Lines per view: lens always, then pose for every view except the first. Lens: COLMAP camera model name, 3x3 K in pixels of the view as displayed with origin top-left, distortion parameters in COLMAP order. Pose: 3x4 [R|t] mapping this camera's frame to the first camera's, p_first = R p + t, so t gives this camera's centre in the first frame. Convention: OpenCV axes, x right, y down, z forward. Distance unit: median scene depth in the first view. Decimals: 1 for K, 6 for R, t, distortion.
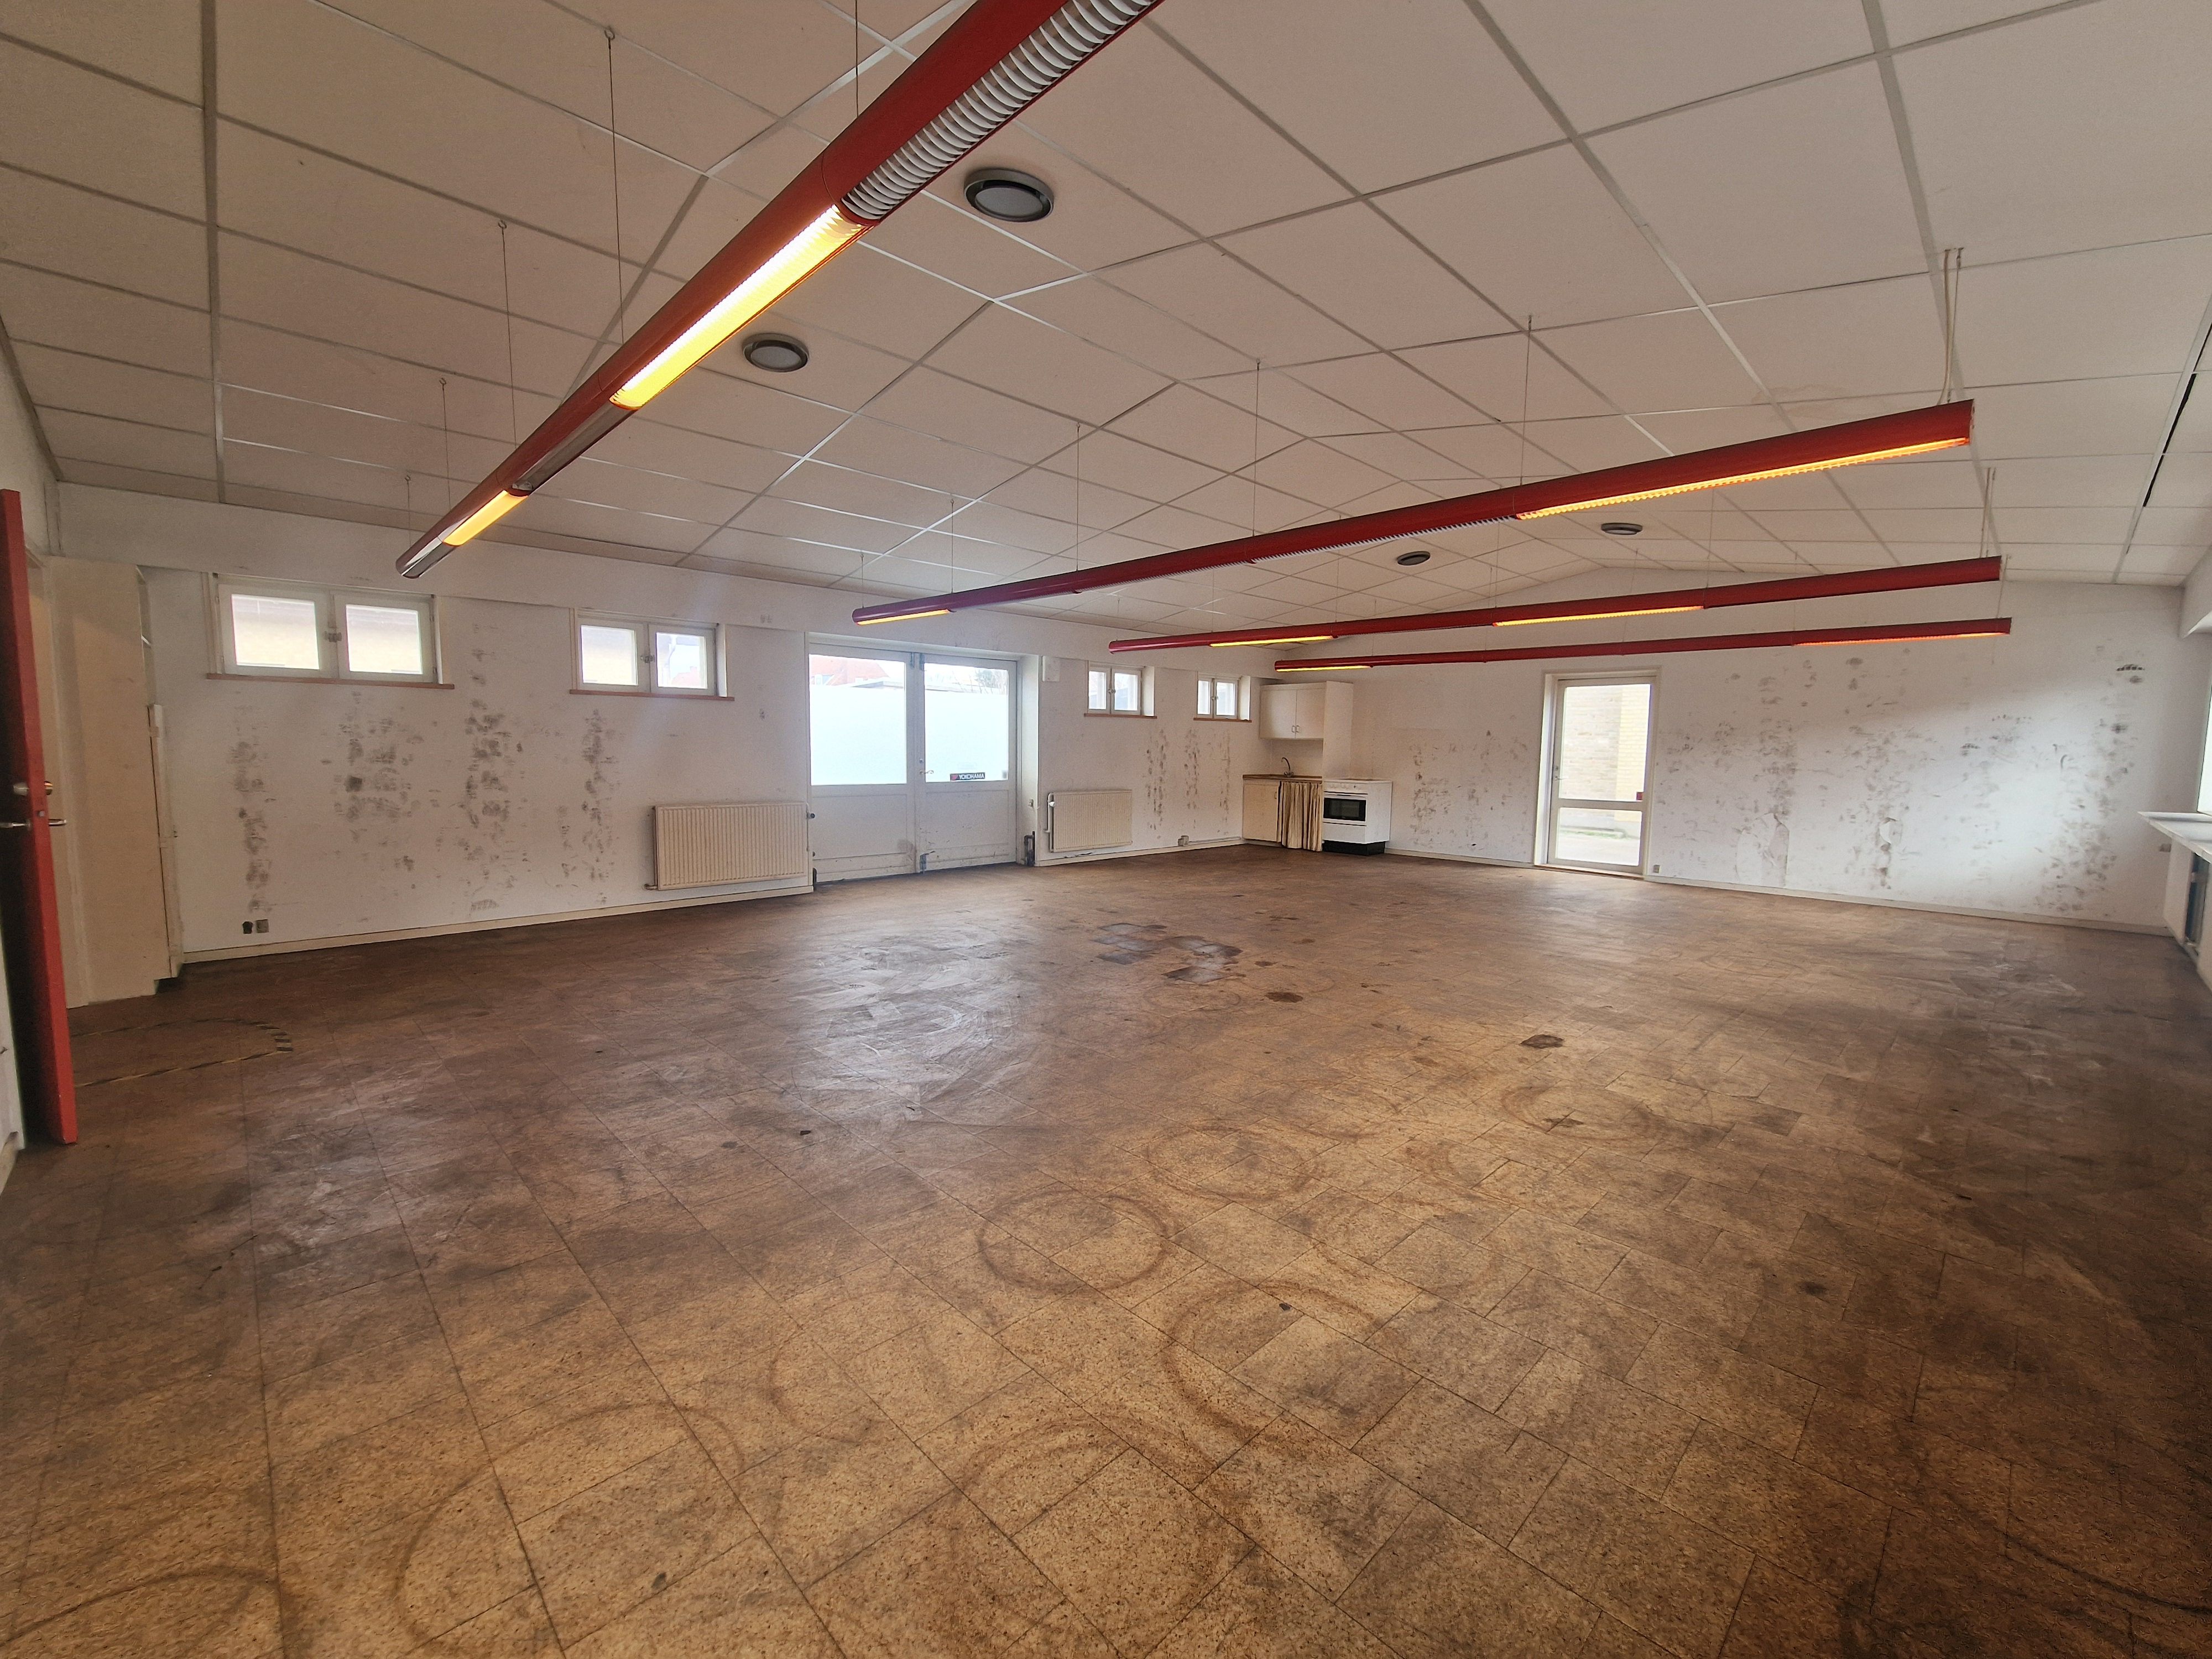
lens RADIAL K [[892.2, 0, 1106.0], [0, 892.2, 829.5], [0, 0, 1]] dist [-0.009085, -0.000039]
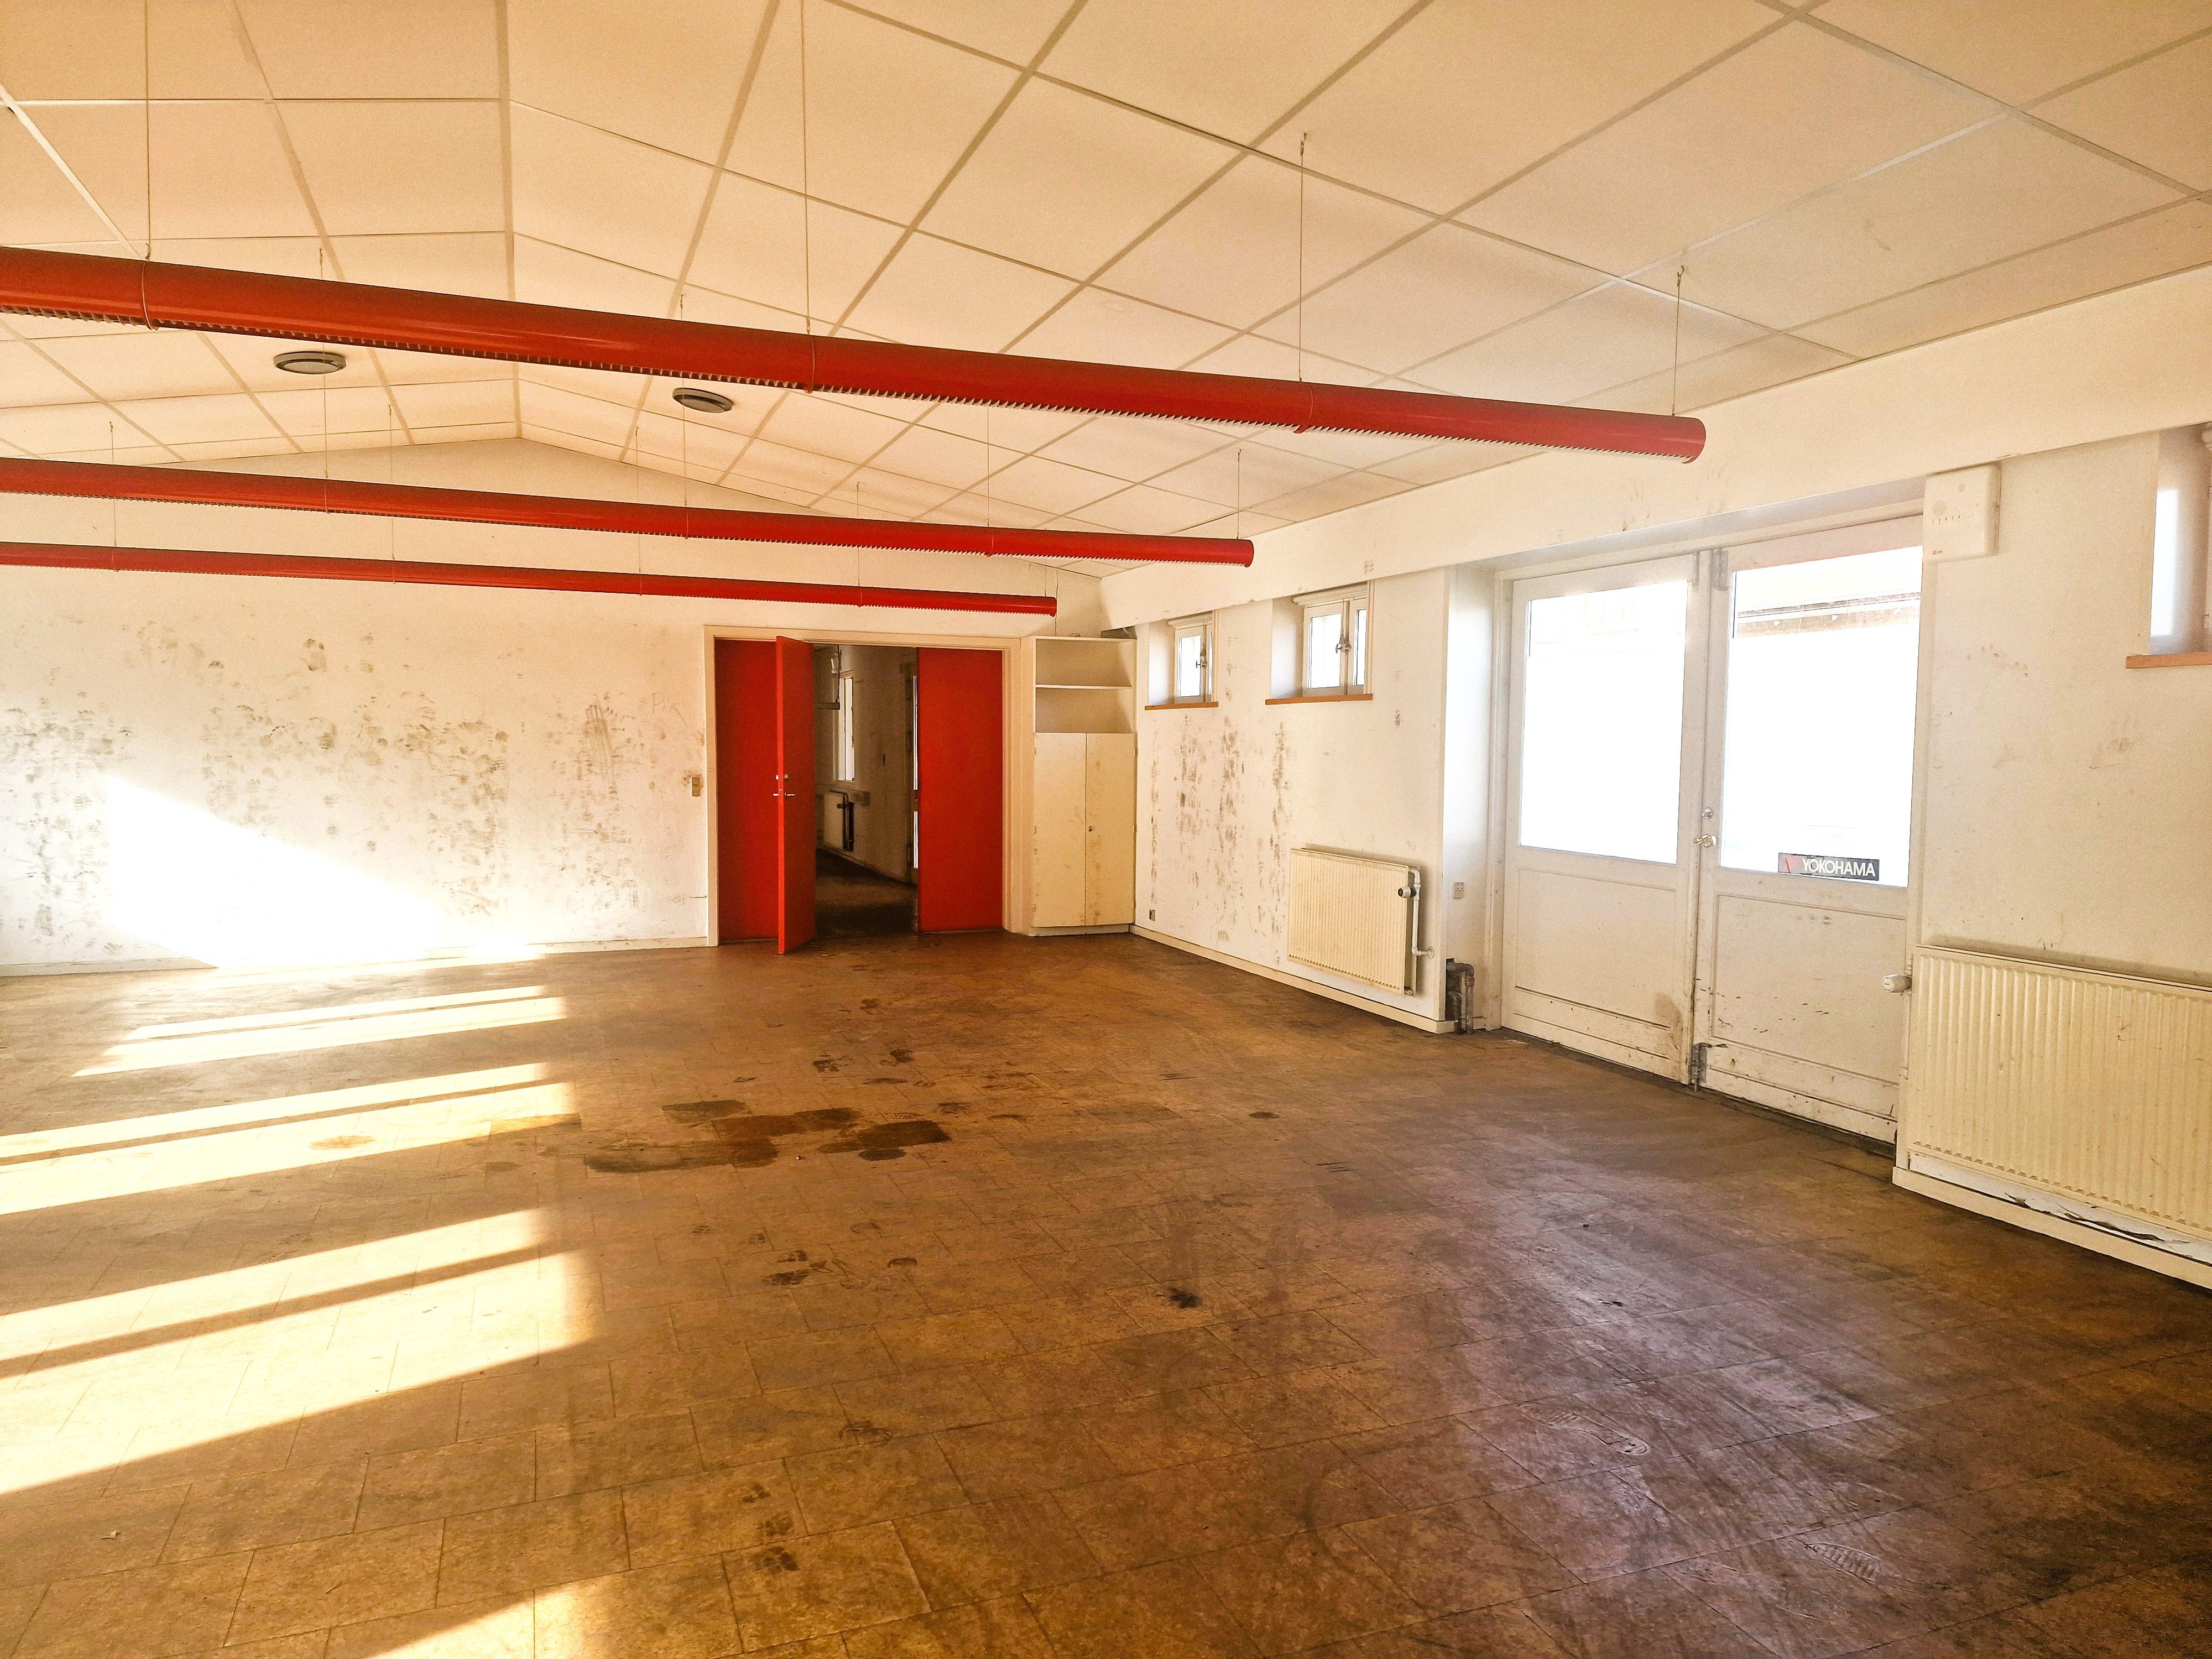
lens RADIAL K [[1446.9, 0, 1115.5], [0, 1446.9, 833.2], [0, 0, 1]] dist [0.088911, -0.081255]
pose [[-0.383446, 0.044929, -0.922470, 0.559977], [-0.098419, 0.991141, 0.089184, -0.110513], [0.918304, 0.124986, -0.375627, 1.099410]]
